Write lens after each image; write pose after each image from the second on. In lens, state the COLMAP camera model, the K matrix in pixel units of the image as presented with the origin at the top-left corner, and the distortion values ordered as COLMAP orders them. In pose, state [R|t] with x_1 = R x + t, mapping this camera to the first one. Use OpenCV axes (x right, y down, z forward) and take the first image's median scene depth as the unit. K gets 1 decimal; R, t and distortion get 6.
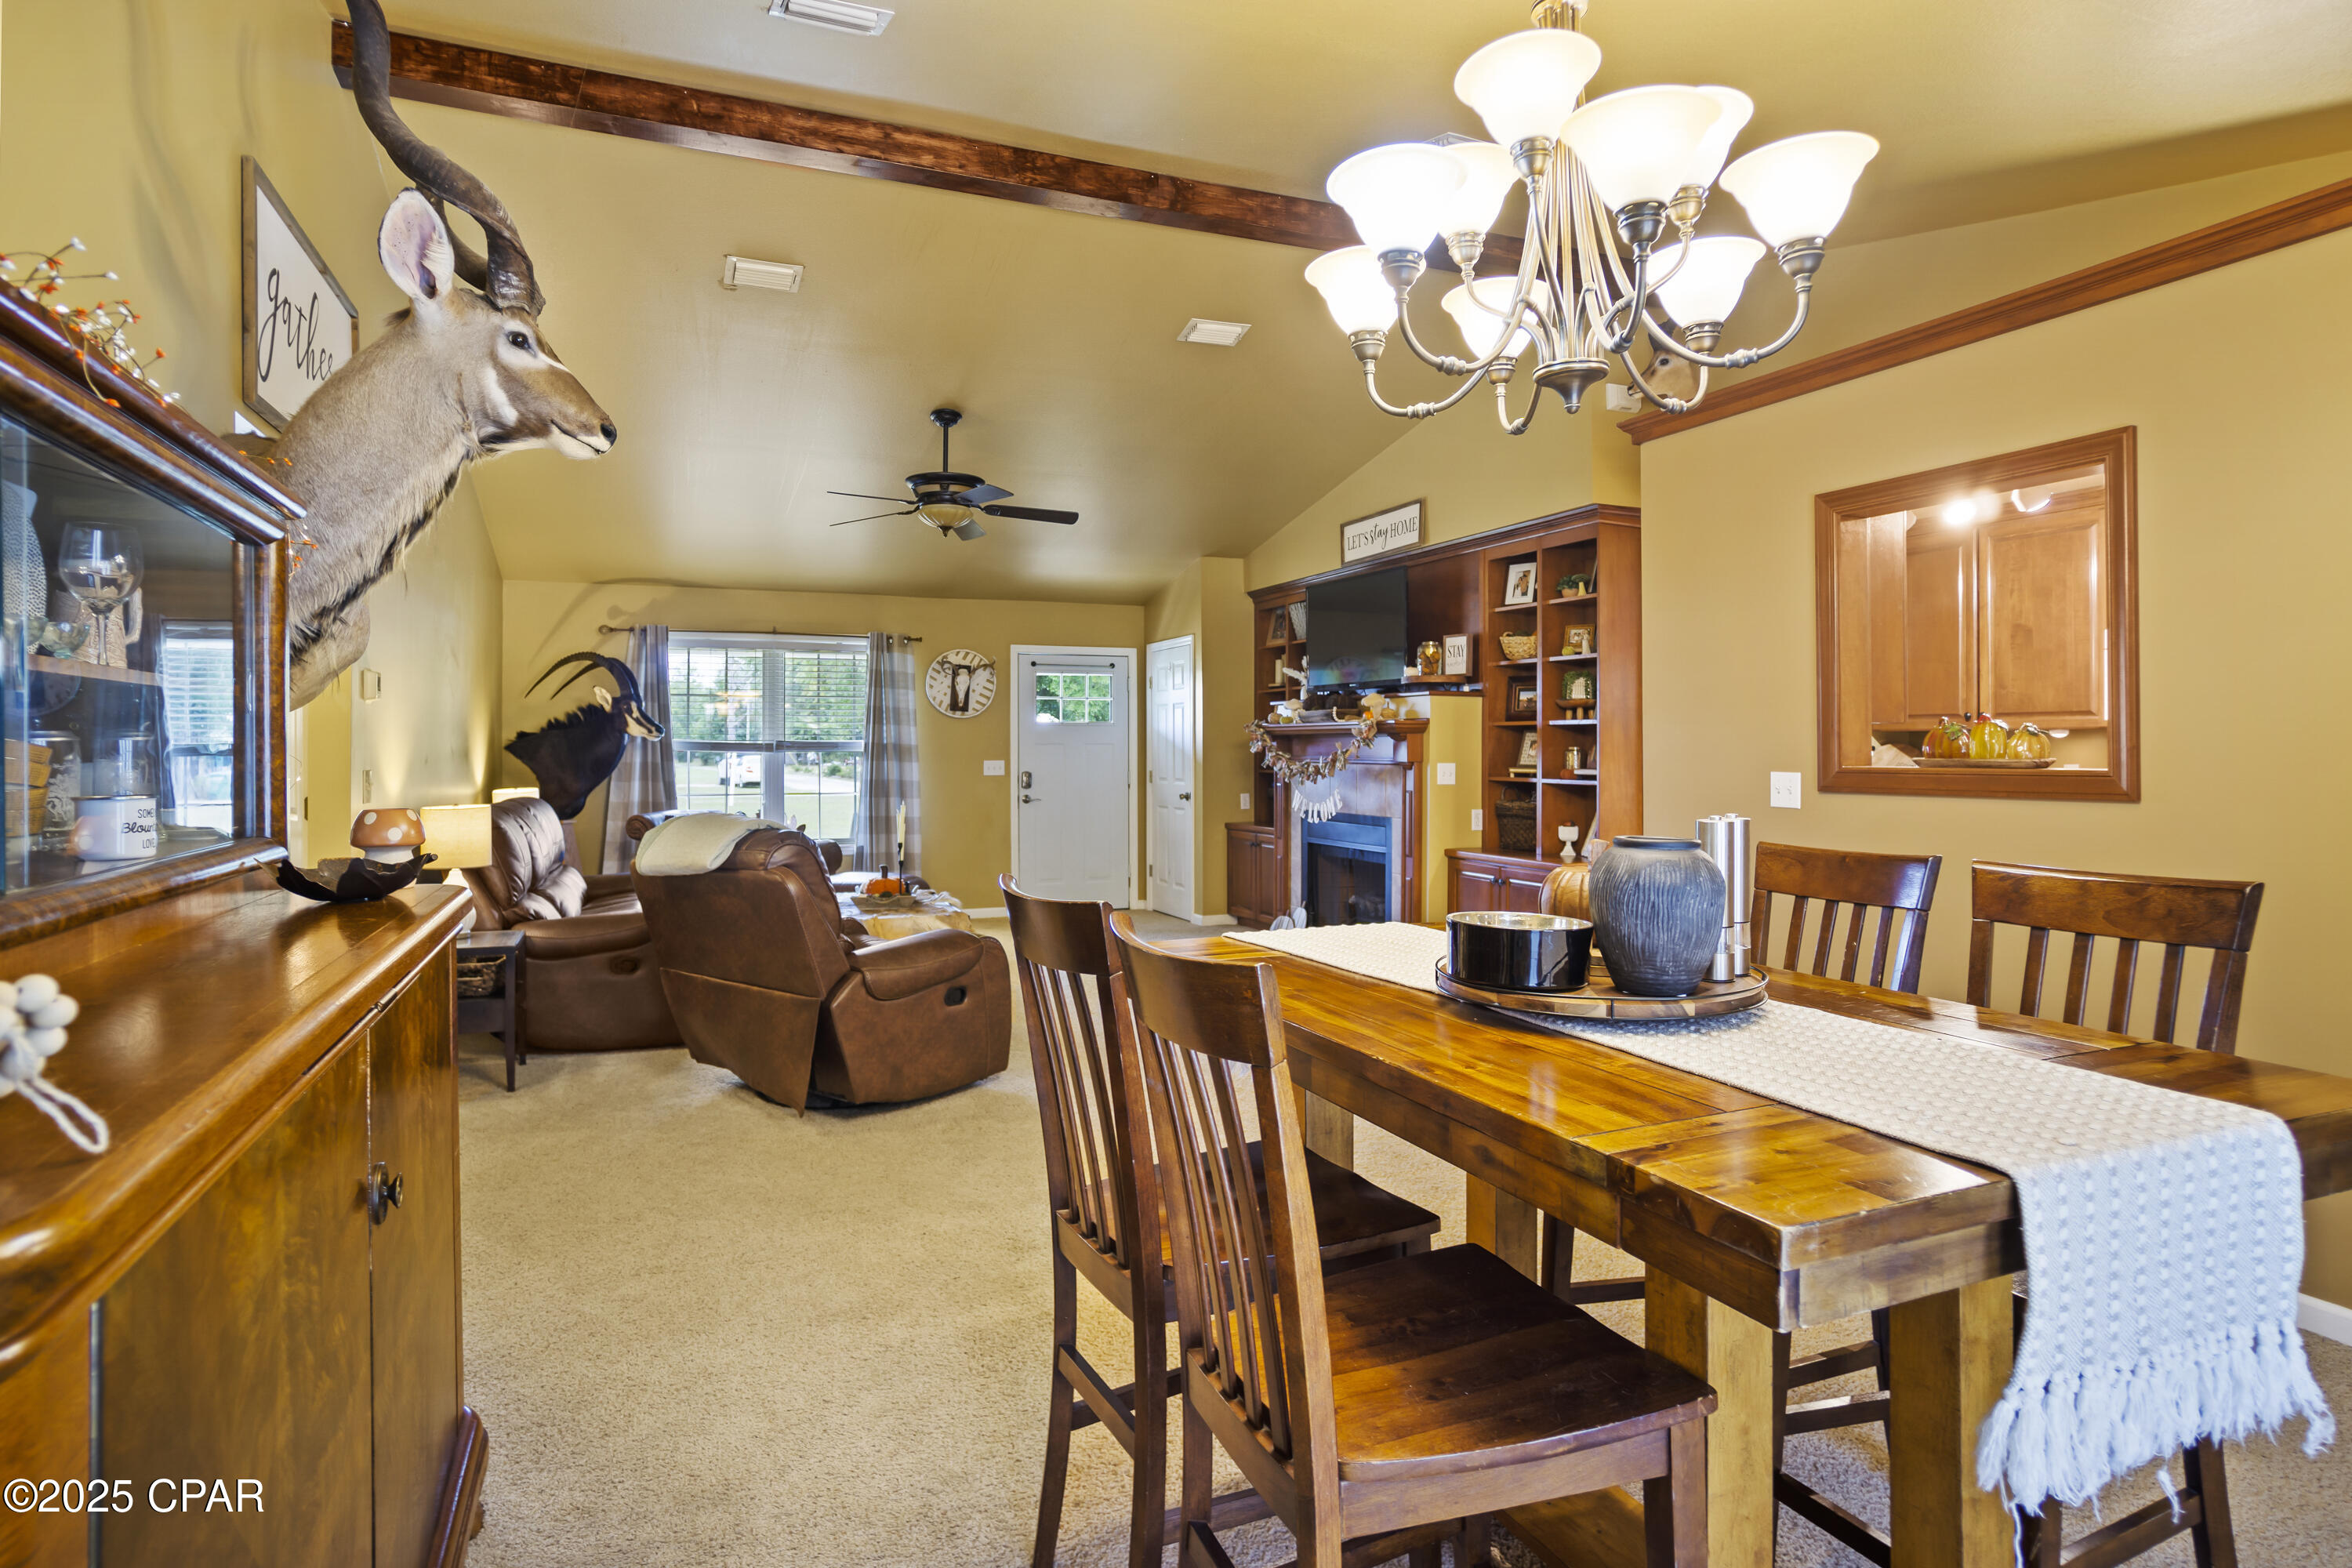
lens RADIAL K [[1288.5, 0, 1171.4], [0, 1288.5, 768.9], [0, 0, 1]] dist [-0.009088, 0.003671]
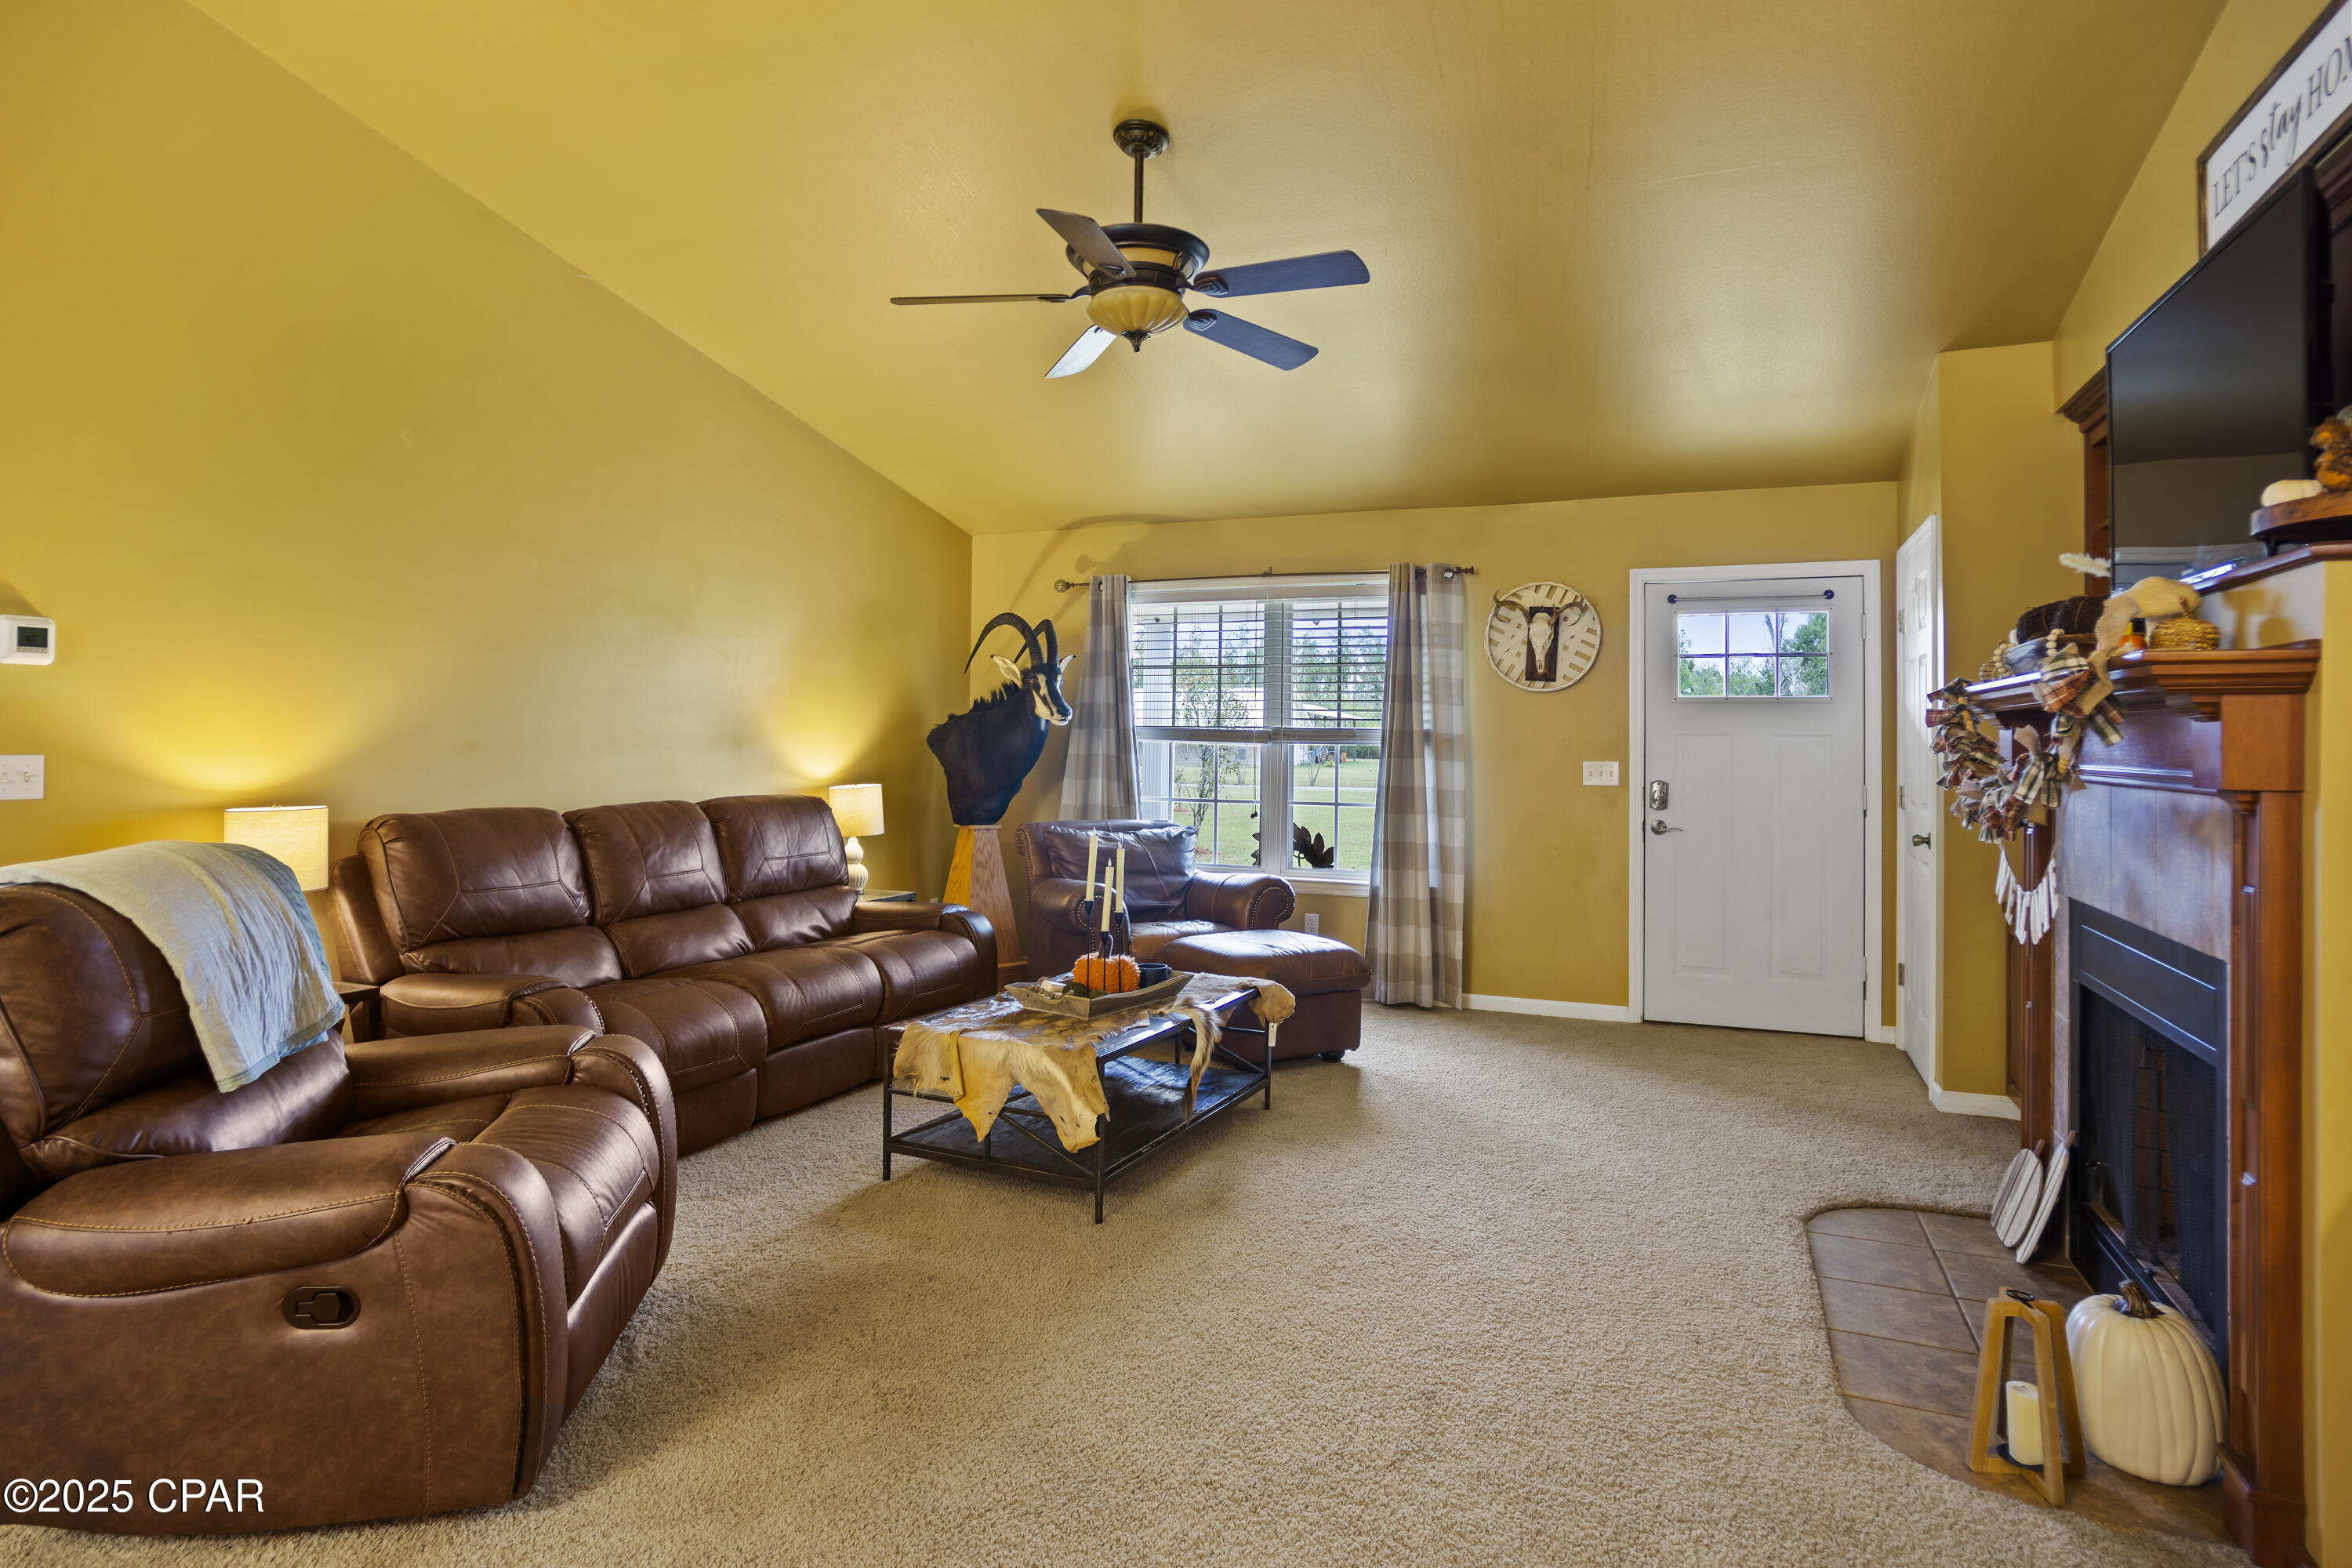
lens RADIAL K [[1288.5, 0, 1204.4], [0, 1288.5, 733.9], [0, 0, 1]] dist [-0.009088, 0.003671]
pose [[0.703267, 0.003525, -0.710917, 0.195383], [-0.020717, 0.999665, -0.015537, -0.006927], [0.710624, 0.025655, 0.703104, 0.527312]]
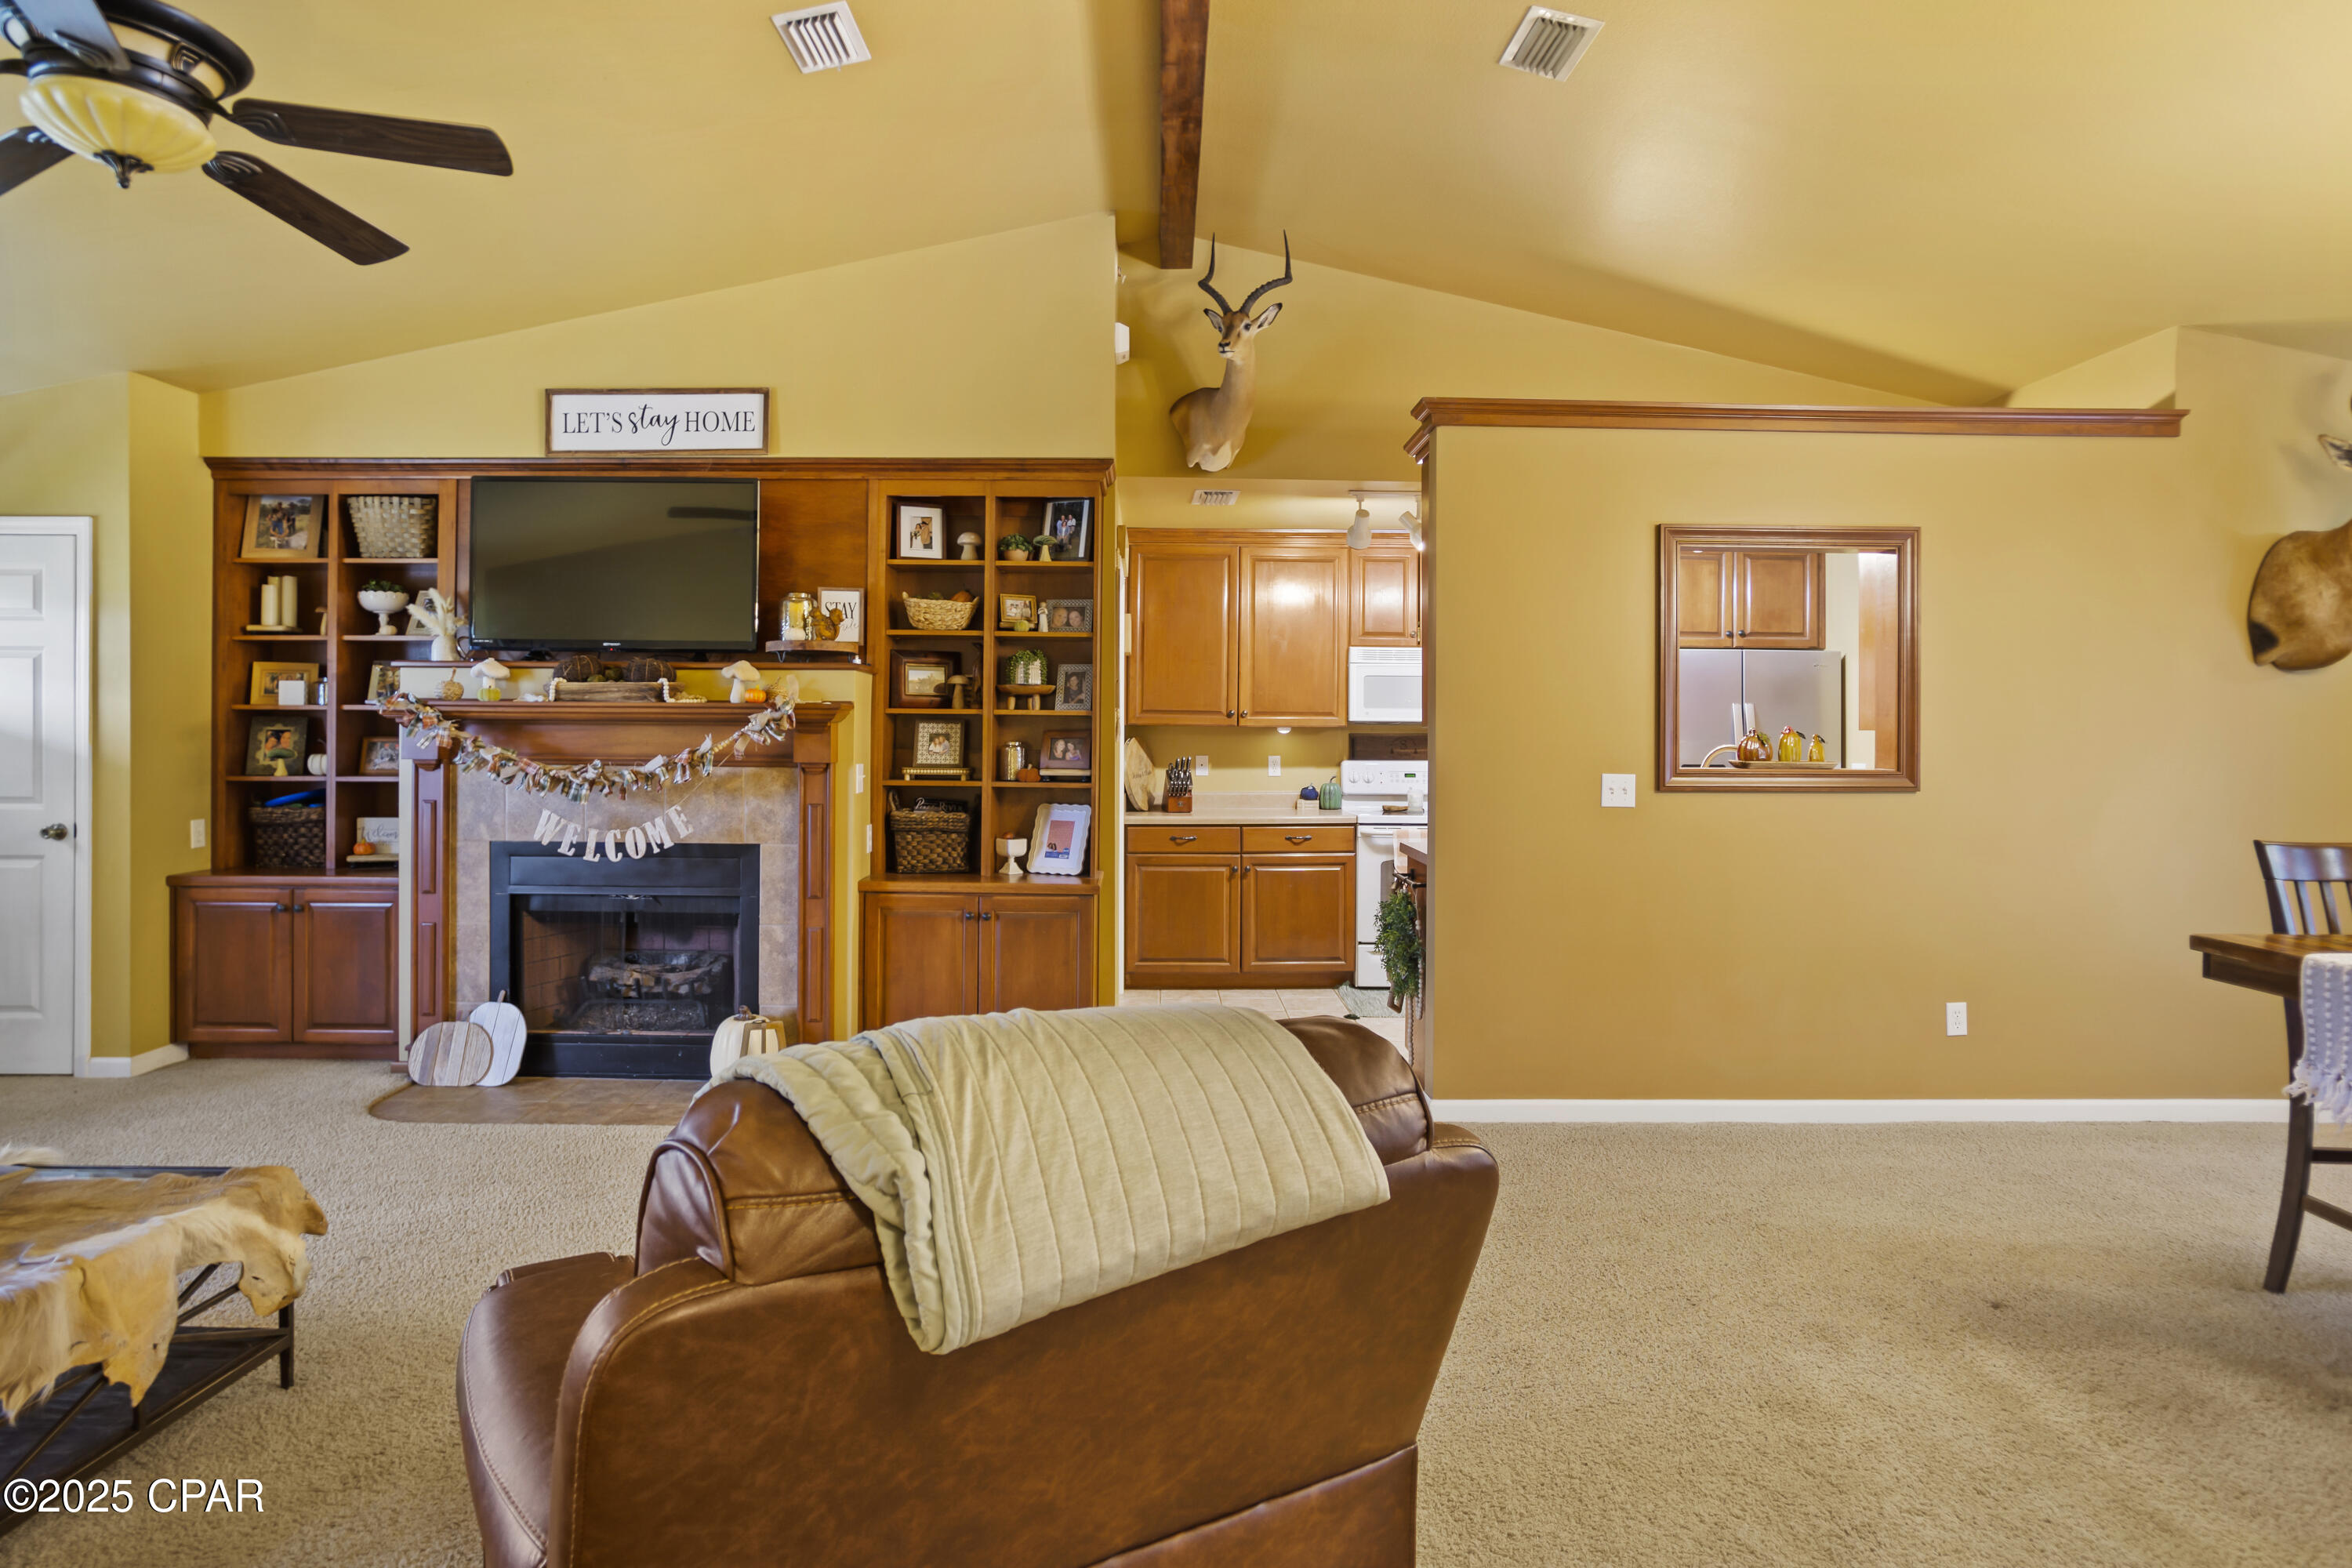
lens RADIAL K [[1288.5, 0, 1177.6], [0, 1288.5, 733.4], [0, 0, 1]] dist [-0.009088, 0.003671]
pose [[0.405055, 0.002642, 0.914288, -0.322157], [0.007296, 0.999955, -0.006122, -0.013487], [-0.914263, 0.009151, 0.405017, 0.459069]]
